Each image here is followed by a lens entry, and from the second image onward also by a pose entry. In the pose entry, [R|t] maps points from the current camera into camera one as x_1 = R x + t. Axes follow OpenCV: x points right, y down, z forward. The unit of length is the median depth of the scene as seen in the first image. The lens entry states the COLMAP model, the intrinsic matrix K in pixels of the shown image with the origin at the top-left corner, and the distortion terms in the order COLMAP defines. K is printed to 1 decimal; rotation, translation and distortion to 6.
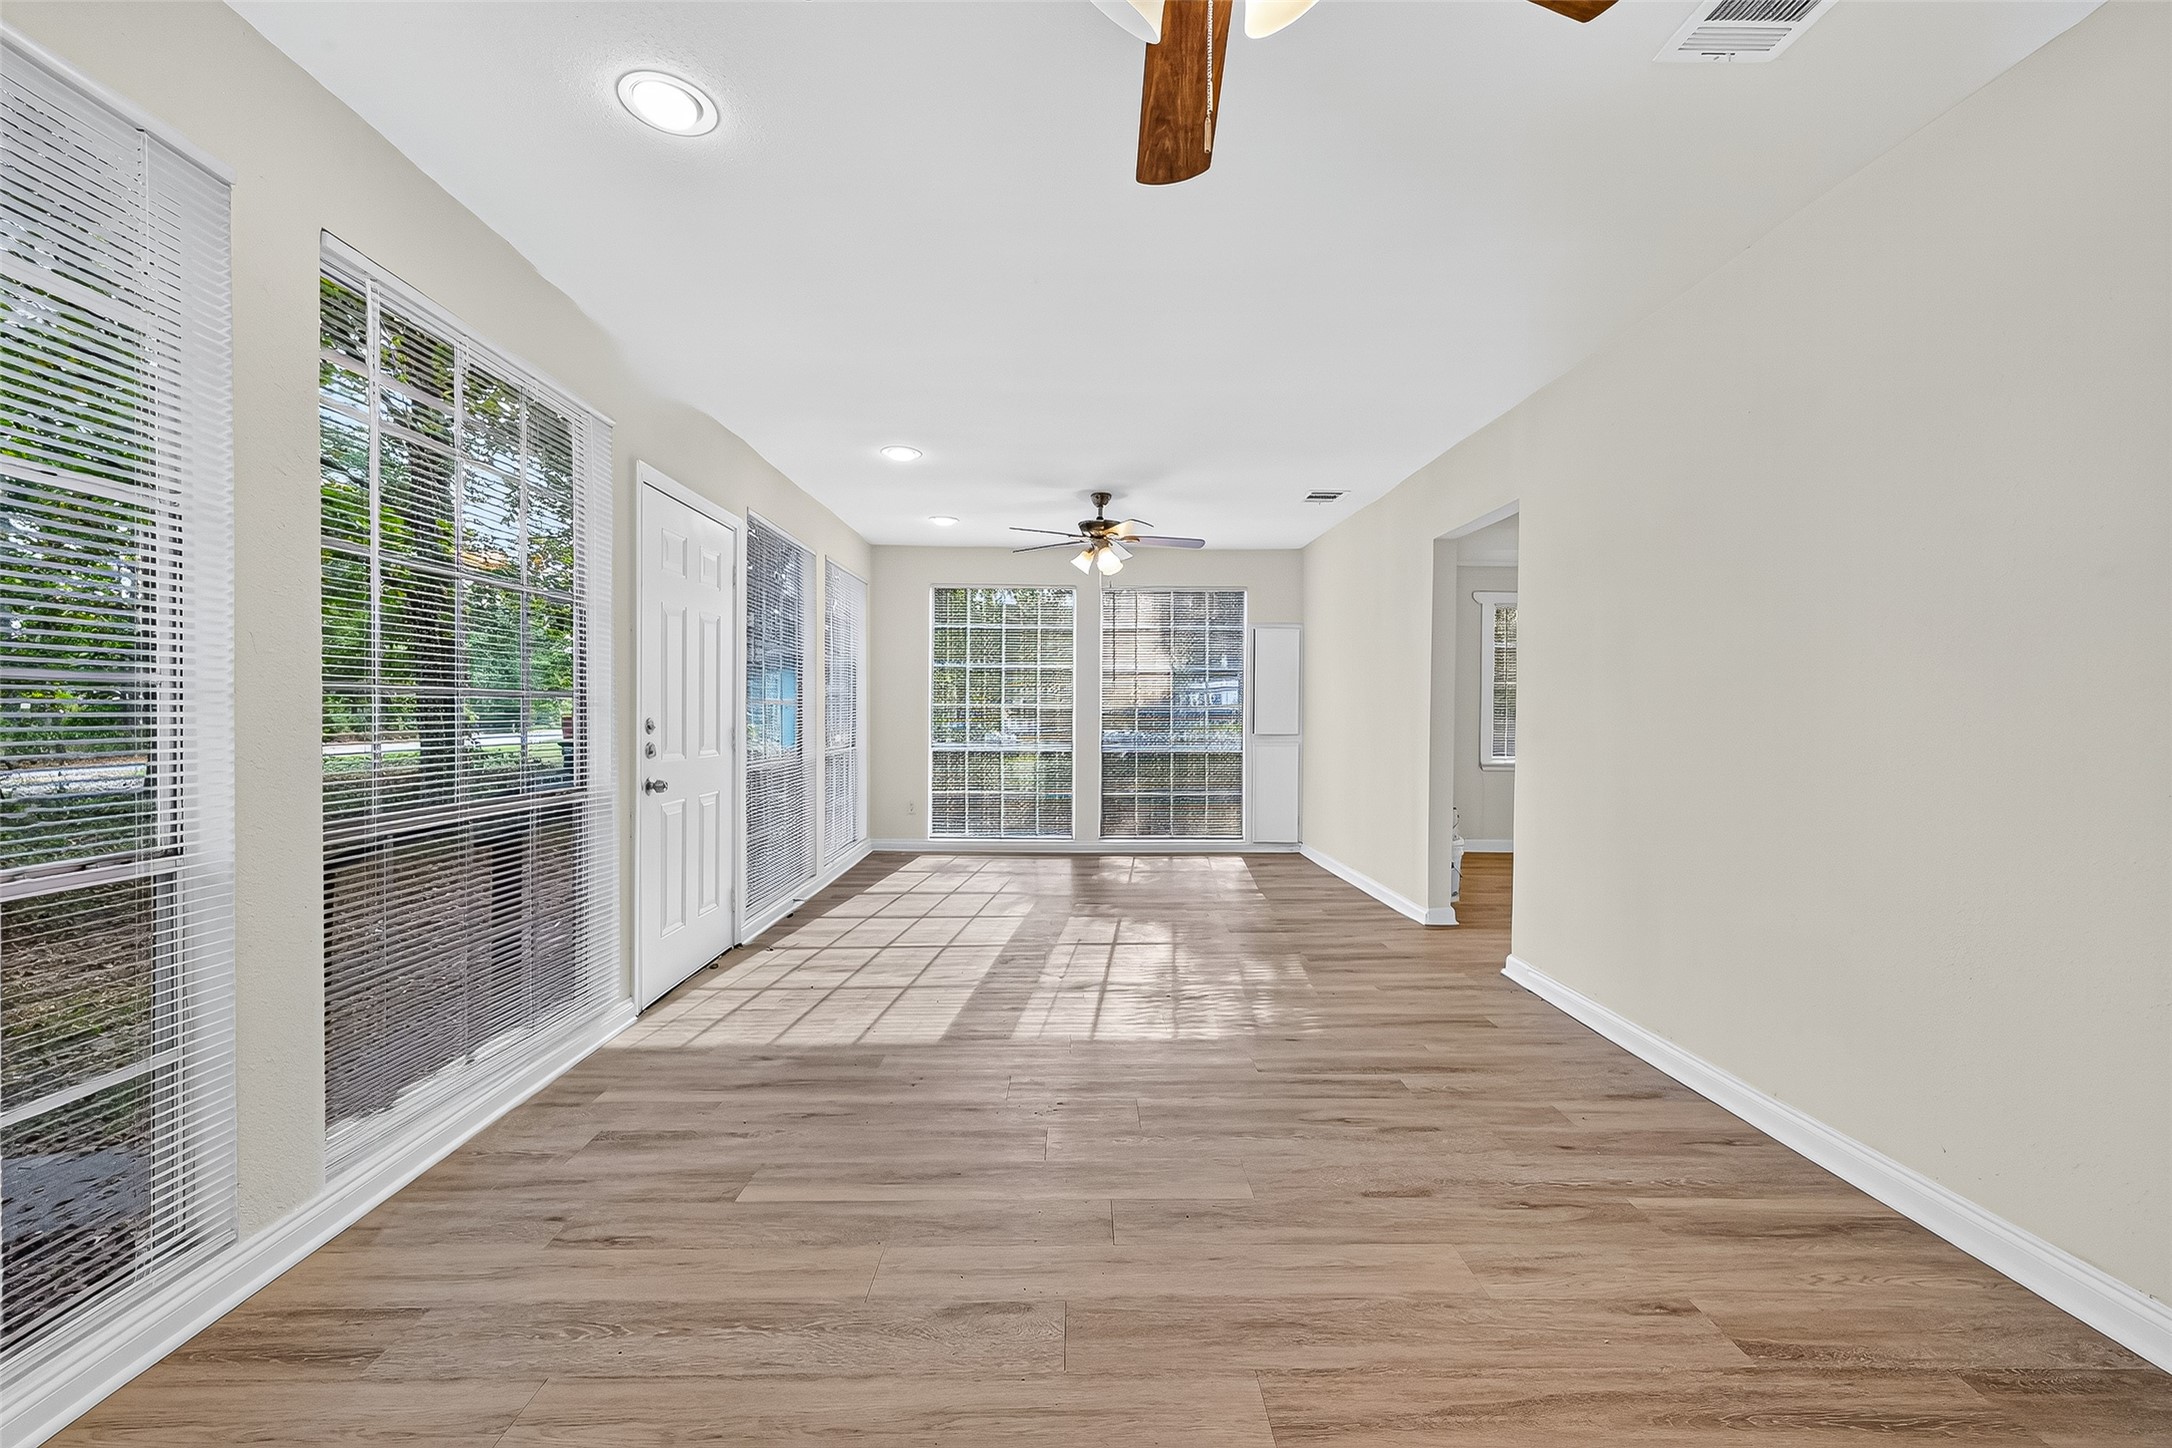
lens RADIAL K [[870.9, 0, 1094.7], [0, 870.9, 717.2], [0, 0, 1]] dist [0.002366, 0.000071]
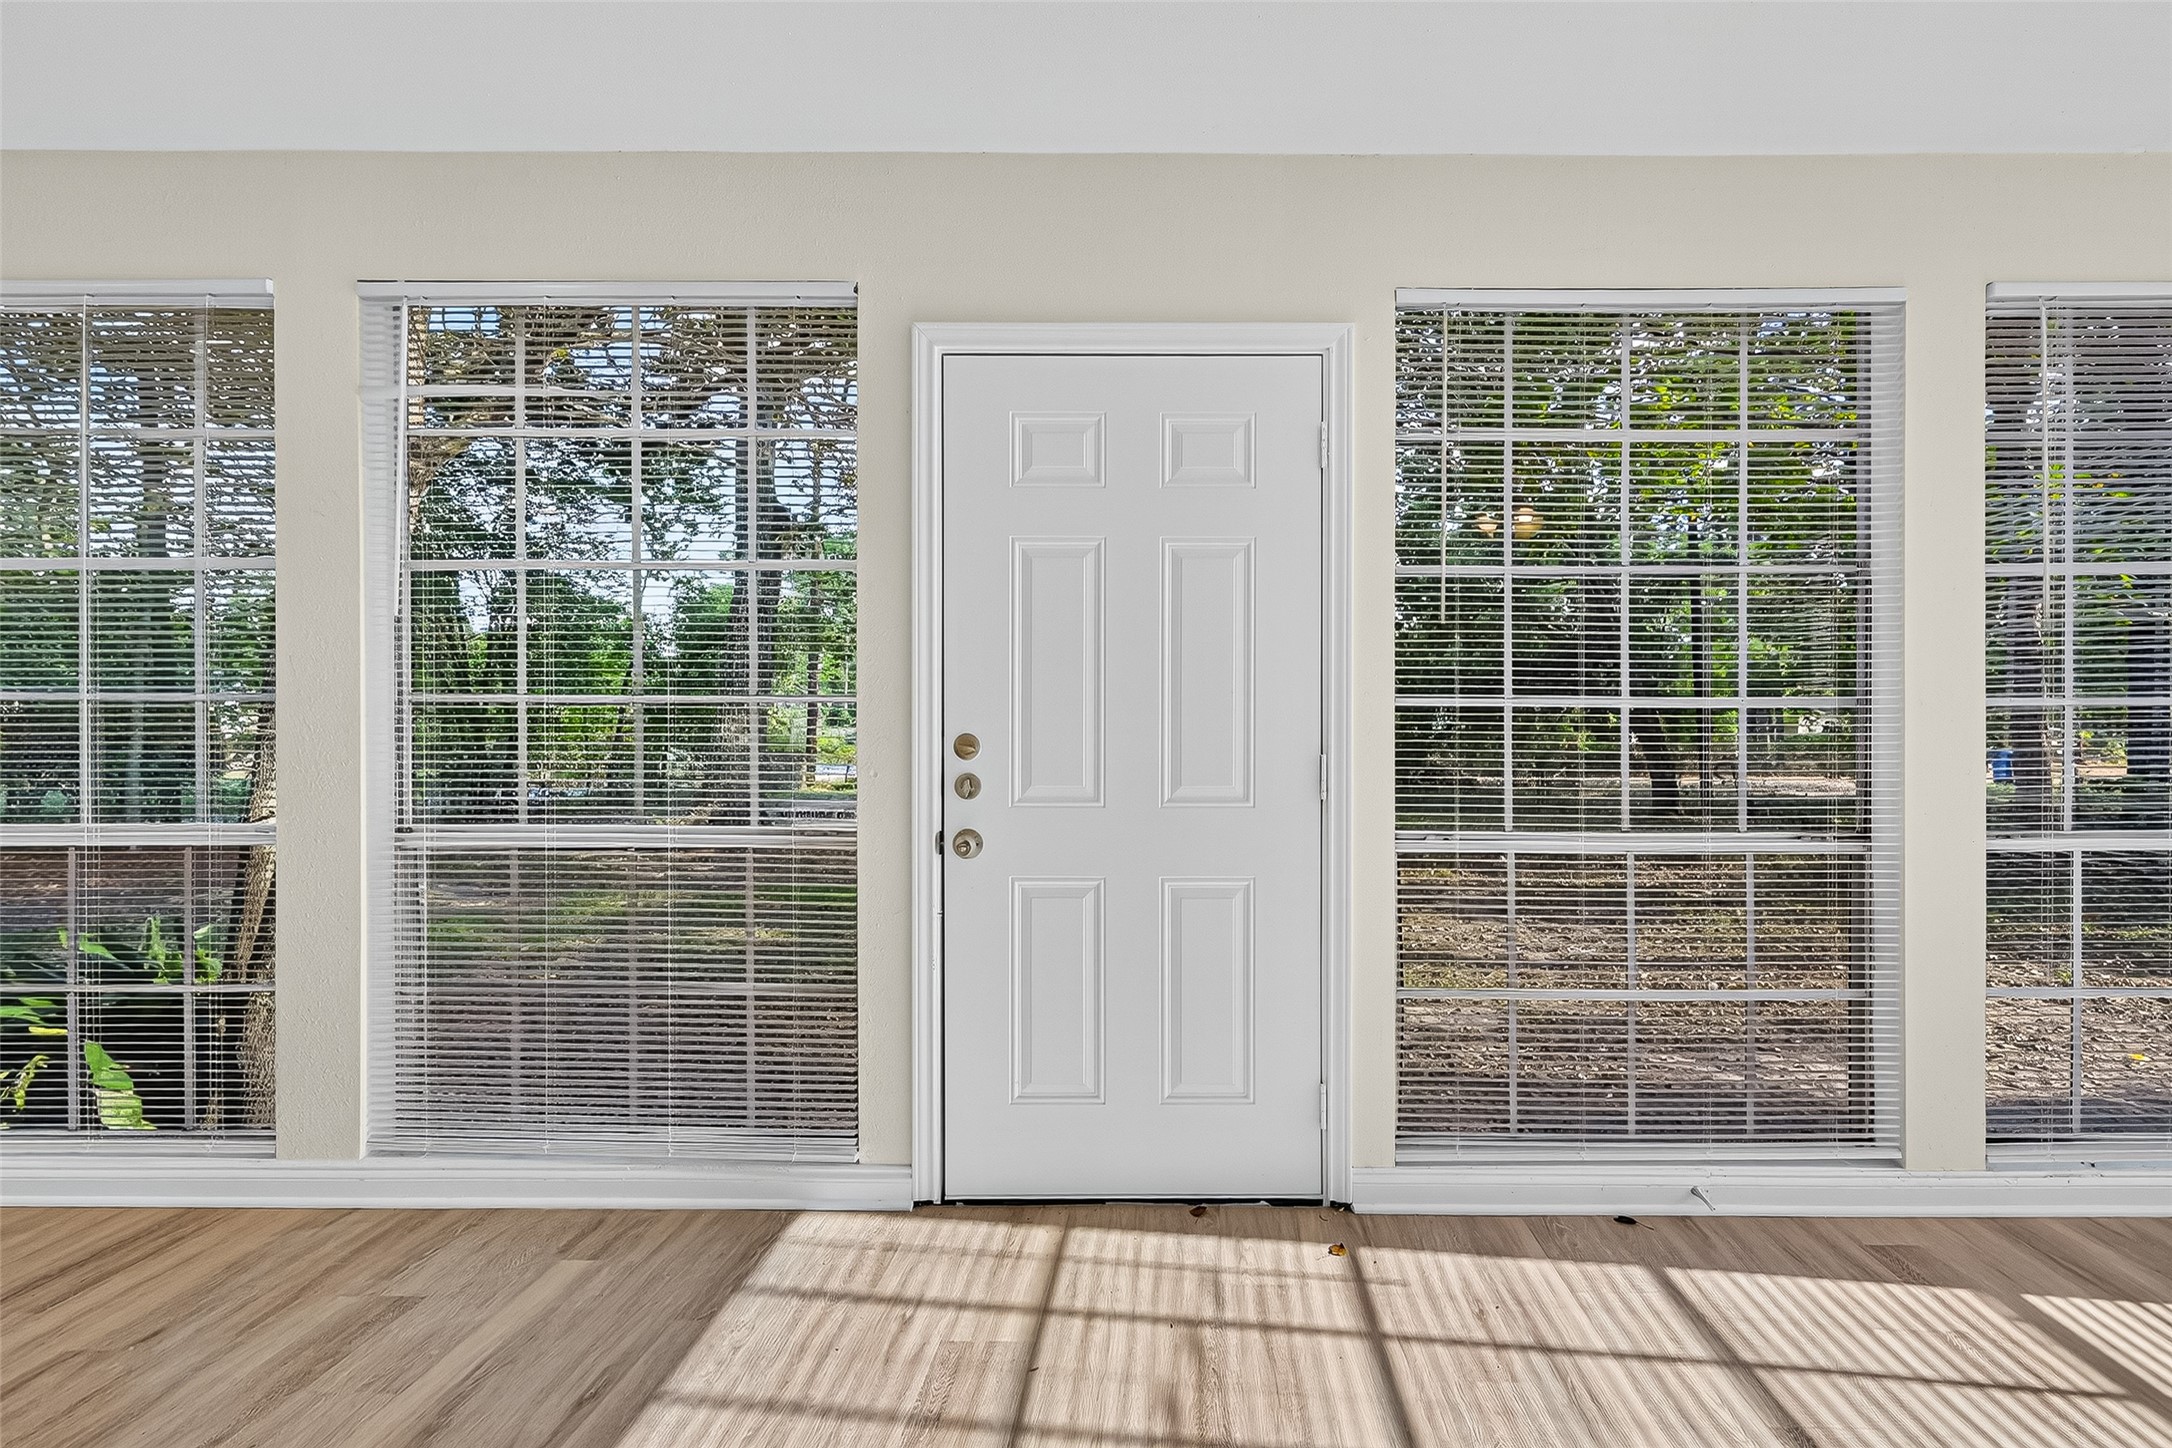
lens RADIAL K [[912.6, 0, 1175.3], [0, 912.6, 719.0], [0, 0, 1]] dist [0.001377, 0.000218]
pose [[-0.037380, -0.005700, -0.999285, 0.120359], [-0.011657, 0.999918, -0.005267, -0.003331], [0.999233, 0.011452, -0.037444, 1.192396]]
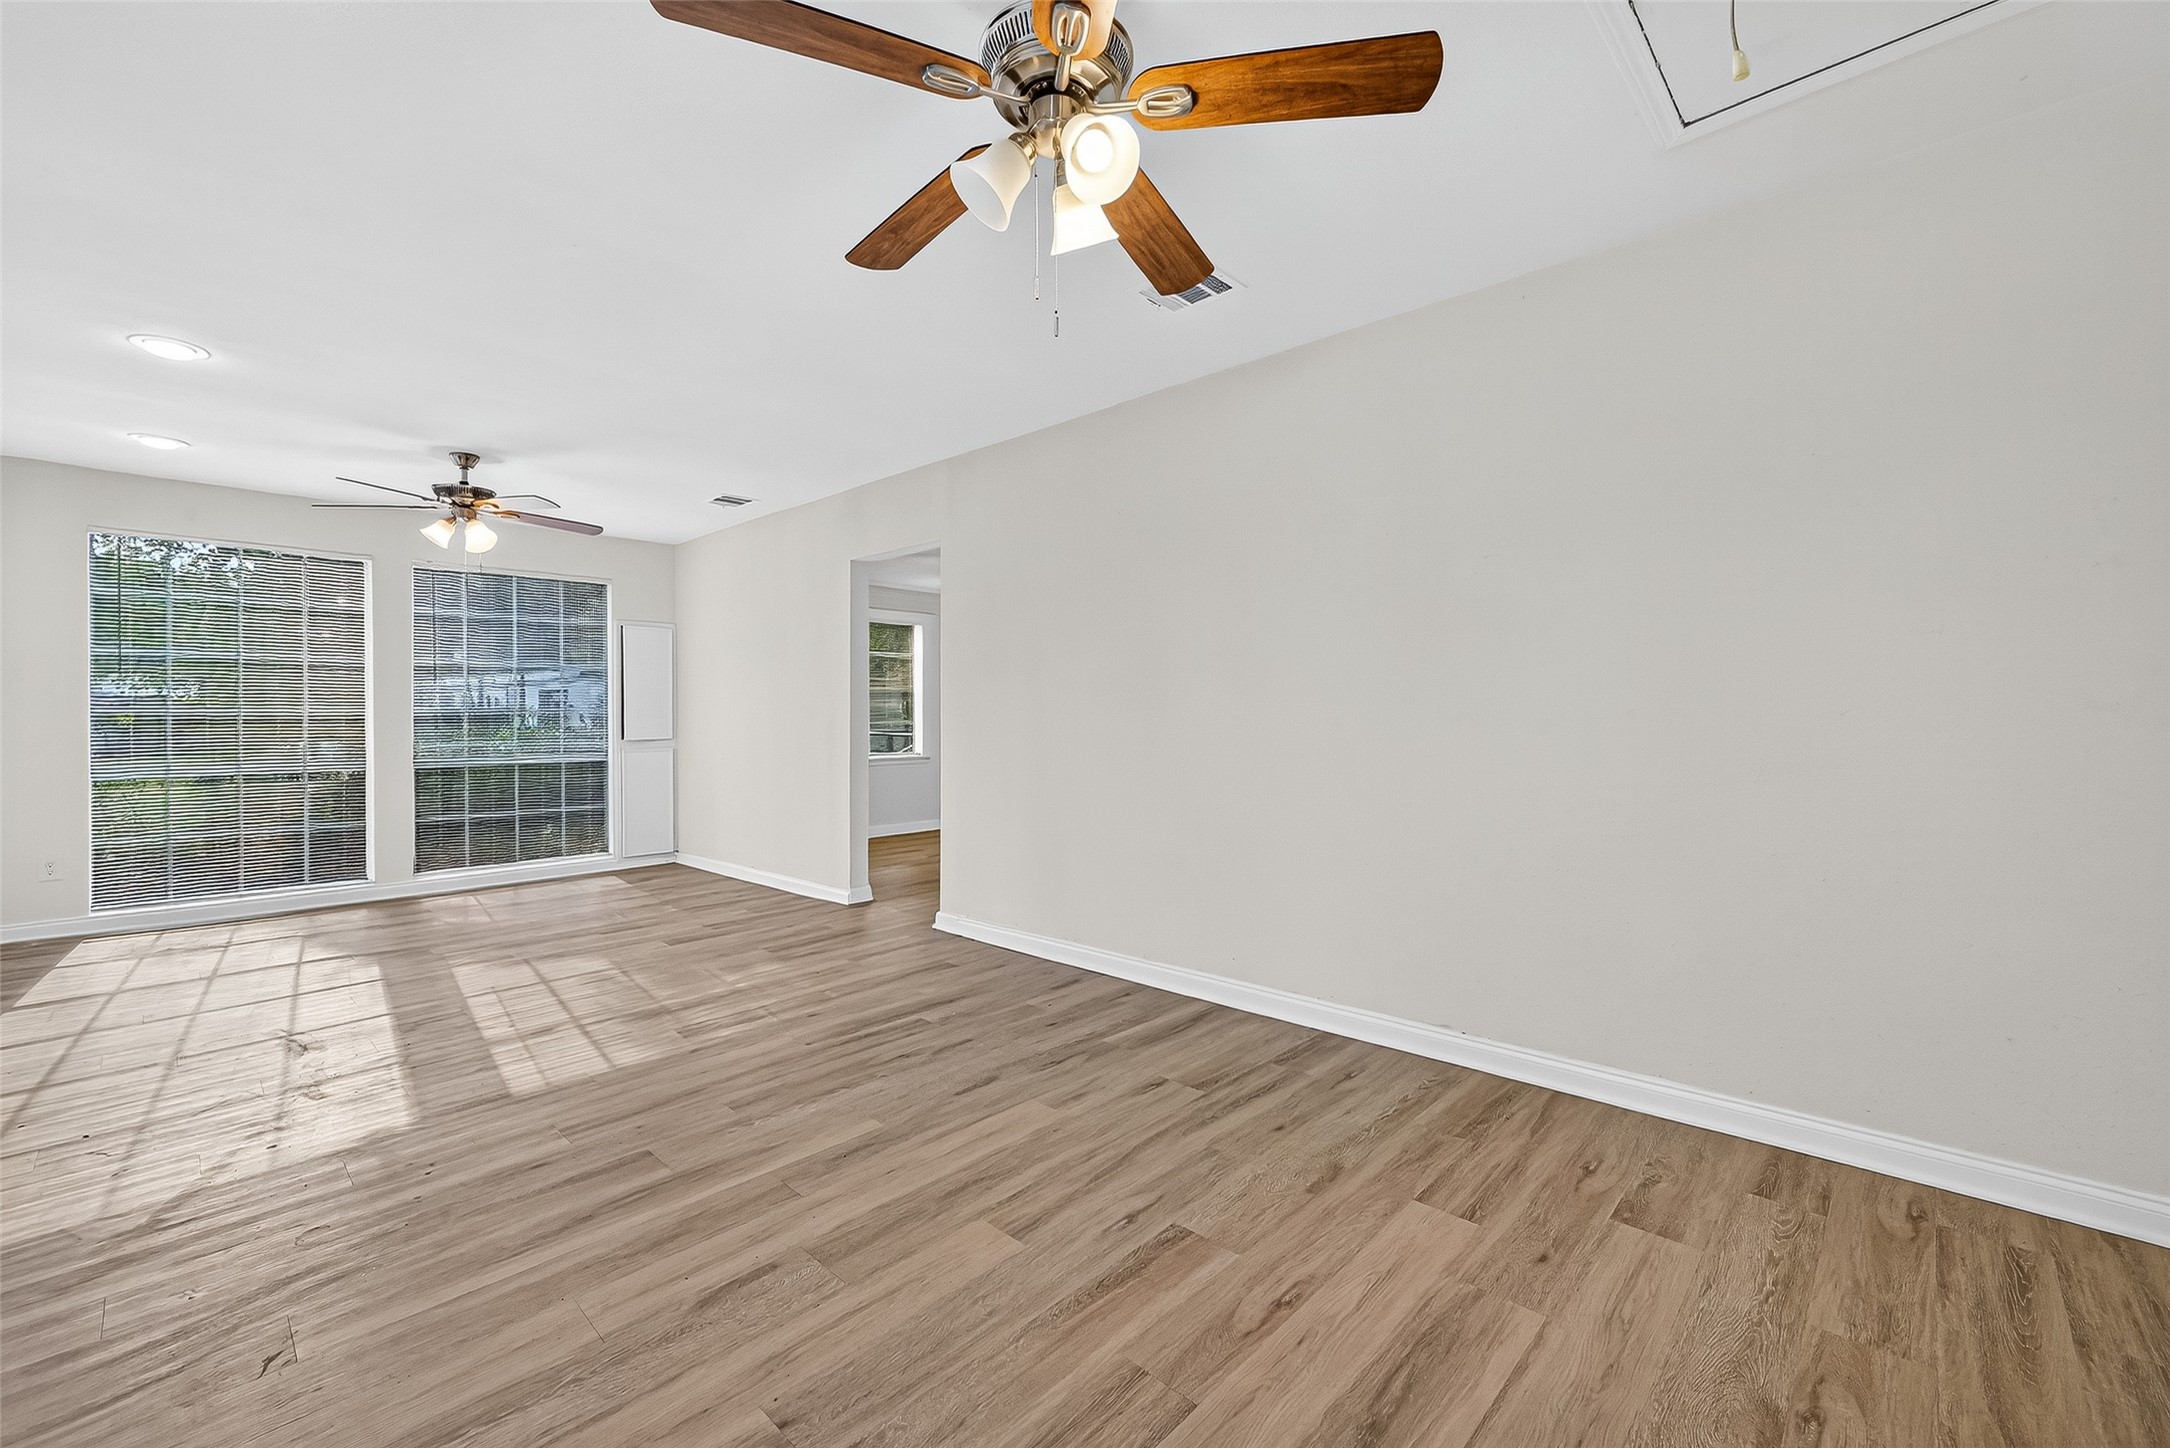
lens RADIAL K [[884.4, 0, 1107.2], [0, 884.4, 714.2], [0, 0, 1]] dist [0.000819, -0.000312]
pose [[0.691829, -0.009067, 0.722004, -0.296272], [0.013681, 0.999906, -0.000552, -0.000184], [-0.721931, 0.010260, 0.691889, -0.033039]]
